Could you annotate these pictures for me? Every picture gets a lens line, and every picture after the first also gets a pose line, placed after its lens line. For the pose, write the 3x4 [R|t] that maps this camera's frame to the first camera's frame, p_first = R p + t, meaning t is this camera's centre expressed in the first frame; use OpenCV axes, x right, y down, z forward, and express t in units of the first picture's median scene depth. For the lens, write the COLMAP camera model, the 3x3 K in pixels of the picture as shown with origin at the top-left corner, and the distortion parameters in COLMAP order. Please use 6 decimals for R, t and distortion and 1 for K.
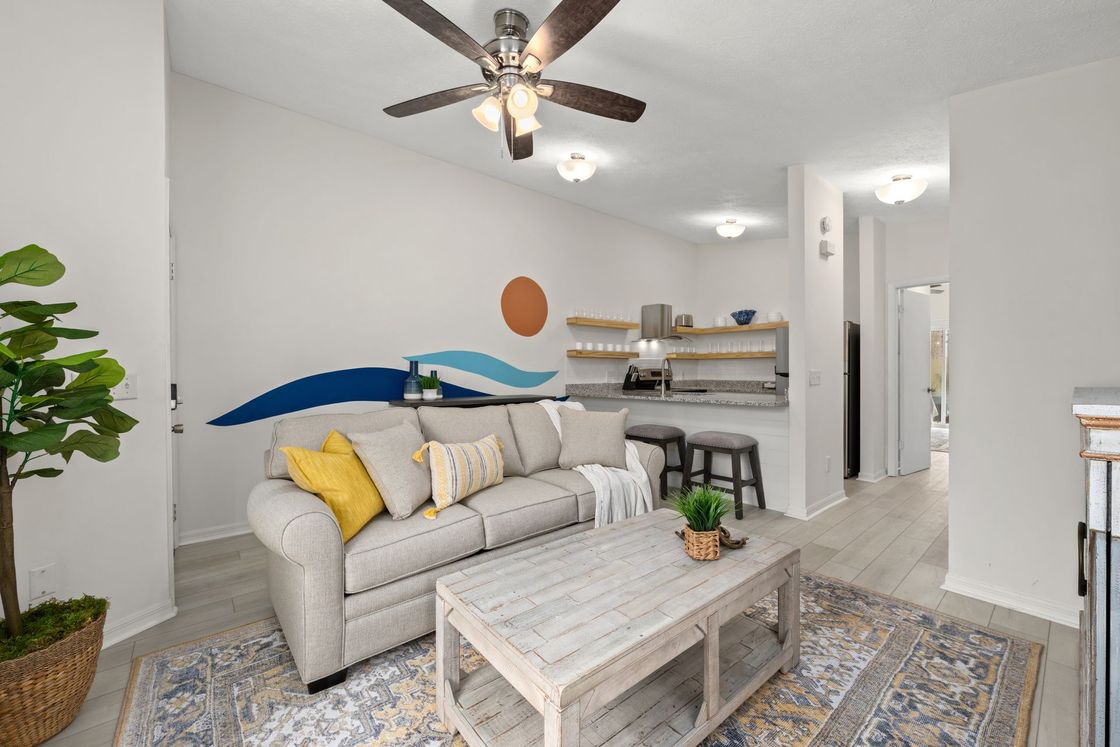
lens RADIAL K [[432.1, 0, 557.7], [0, 432.1, 373.7], [0, 0, 1]] dist [0.000169, 0.000005]
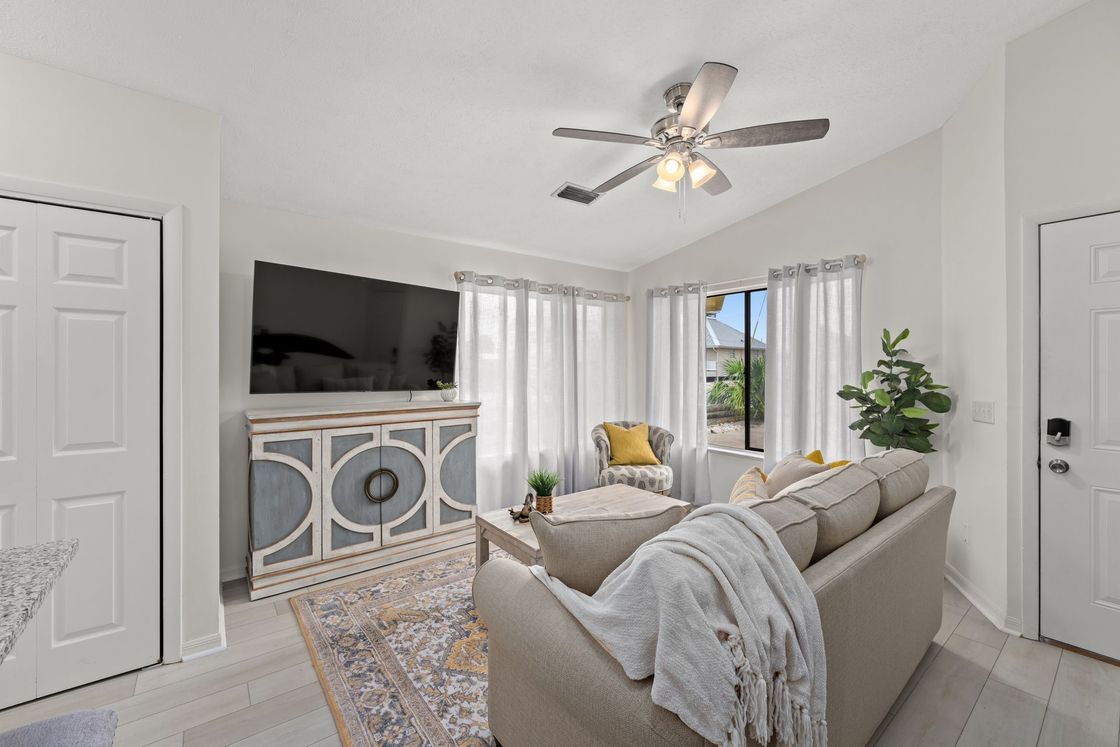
lens RADIAL K [[458.4, 0, 562.6], [0, 458.4, 371.4], [0, 0, 1]] dist [0.000254, 0.000020]
pose [[-0.999764, 0.005911, 0.020920, 0.200062], [0.006087, 0.999947, 0.008362, -0.112996], [-0.020870, 0.008487, -0.999746, 2.450326]]
